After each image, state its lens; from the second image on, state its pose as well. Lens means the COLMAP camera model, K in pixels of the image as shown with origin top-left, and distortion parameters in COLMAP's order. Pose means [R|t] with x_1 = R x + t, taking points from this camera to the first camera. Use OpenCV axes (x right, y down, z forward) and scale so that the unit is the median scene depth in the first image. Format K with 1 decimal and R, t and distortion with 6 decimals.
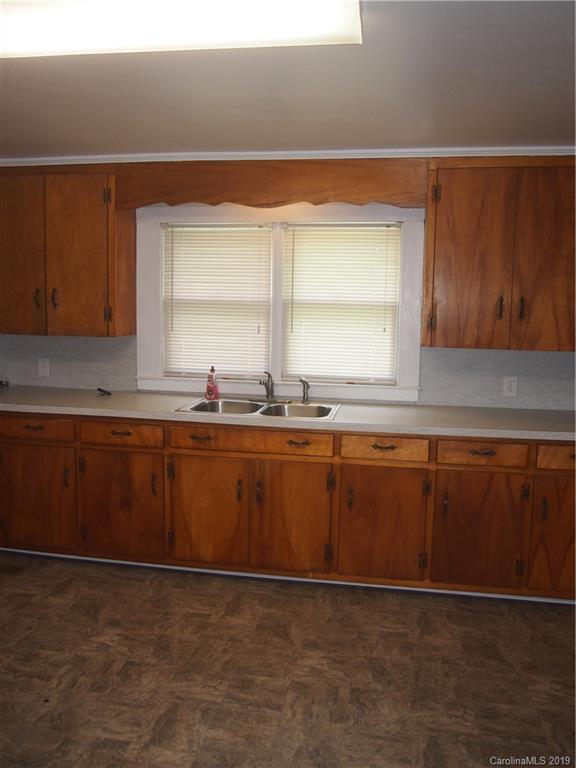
lens RADIAL K [[626.5, 0, 284.8], [0, 626.5, 397.0], [0, 0, 1]] dist [-0.071488, 0.052359]
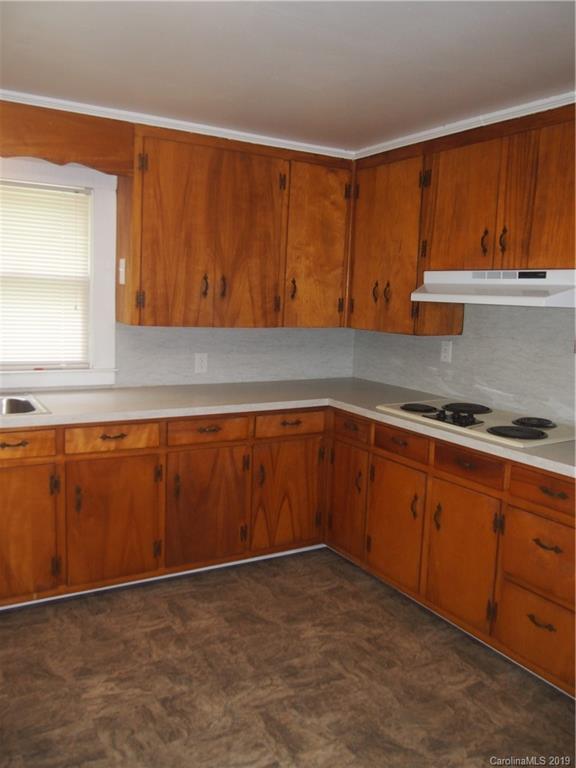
lens RADIAL K [[626.5, 0, 284.8], [0, 626.5, 397.0], [0, 0, 1]] dist [-0.071488, 0.052359]
pose [[0.754211, -0.087938, 0.650717, -0.246420], [0.064563, 0.996121, 0.059784, -0.016157], [-0.653450, -0.003078, 0.756963, 0.149504]]
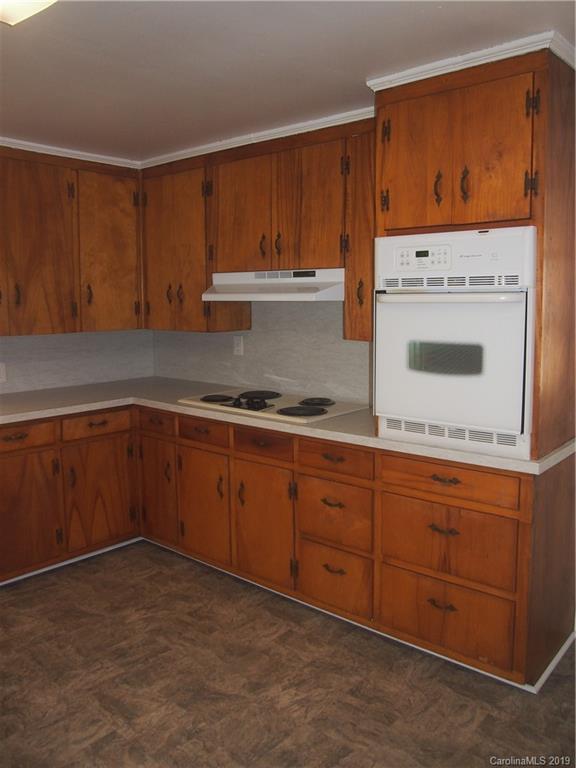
lens RADIAL K [[647.8, 0, 288.0], [0, 647.8, 384.0], [0, 0, 1]] dist [-0.080168, 0.070811]
pose [[0.513367, -0.124161, 0.849140, -0.330769], [0.128189, 0.989472, 0.067181, -0.009993], [-0.848541, 0.074362, 0.523878, 0.065331]]
